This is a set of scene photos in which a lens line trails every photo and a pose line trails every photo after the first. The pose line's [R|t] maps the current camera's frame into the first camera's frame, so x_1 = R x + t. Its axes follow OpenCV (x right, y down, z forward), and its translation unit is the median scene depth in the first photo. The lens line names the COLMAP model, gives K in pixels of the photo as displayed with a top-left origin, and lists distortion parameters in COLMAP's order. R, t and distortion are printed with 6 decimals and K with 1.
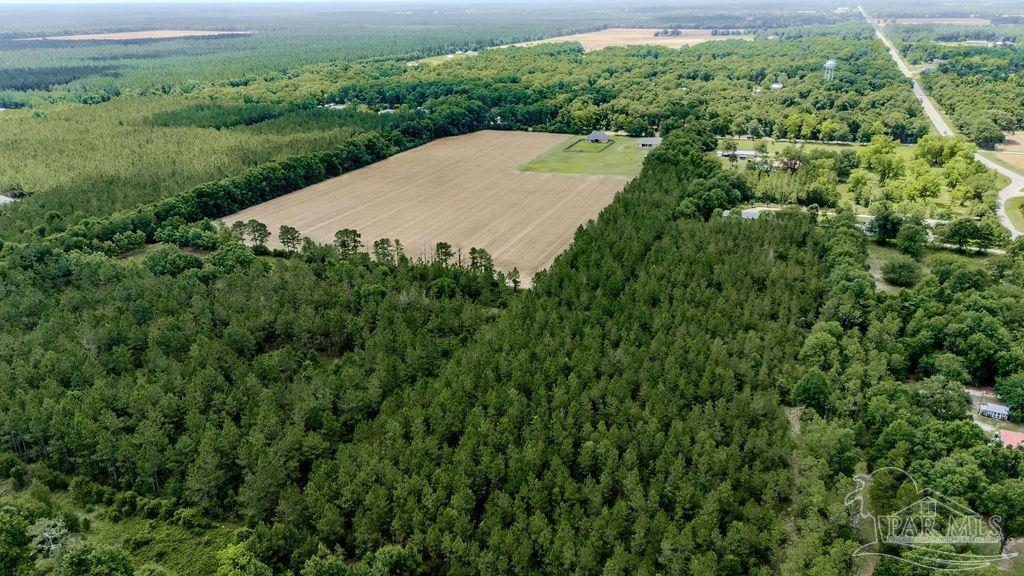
lens RADIAL K [[752.5, 0, 512.0], [0, 752.5, 288.0], [0, 0, 1]] dist [0.068796, -0.057463]
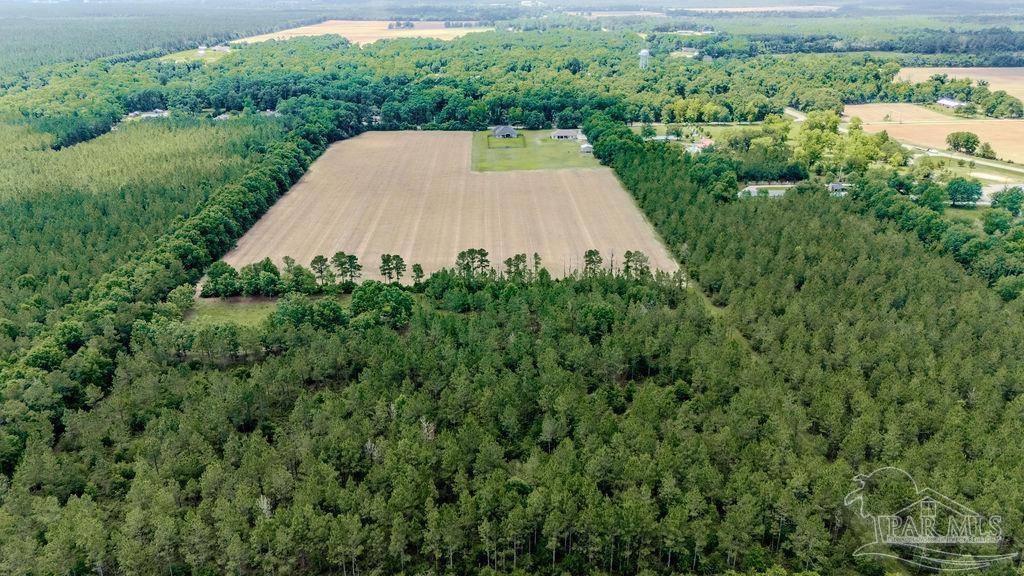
lens RADIAL K [[752.5, 0, 512.0], [0, 752.5, 288.0], [0, 0, 1]] dist [0.068796, -0.057463]
pose [[0.918718, -0.139570, 0.369428, -0.296377], [0.136024, 0.990060, 0.035772, -0.033488], [-0.370748, 0.017387, 0.928571, 0.087531]]
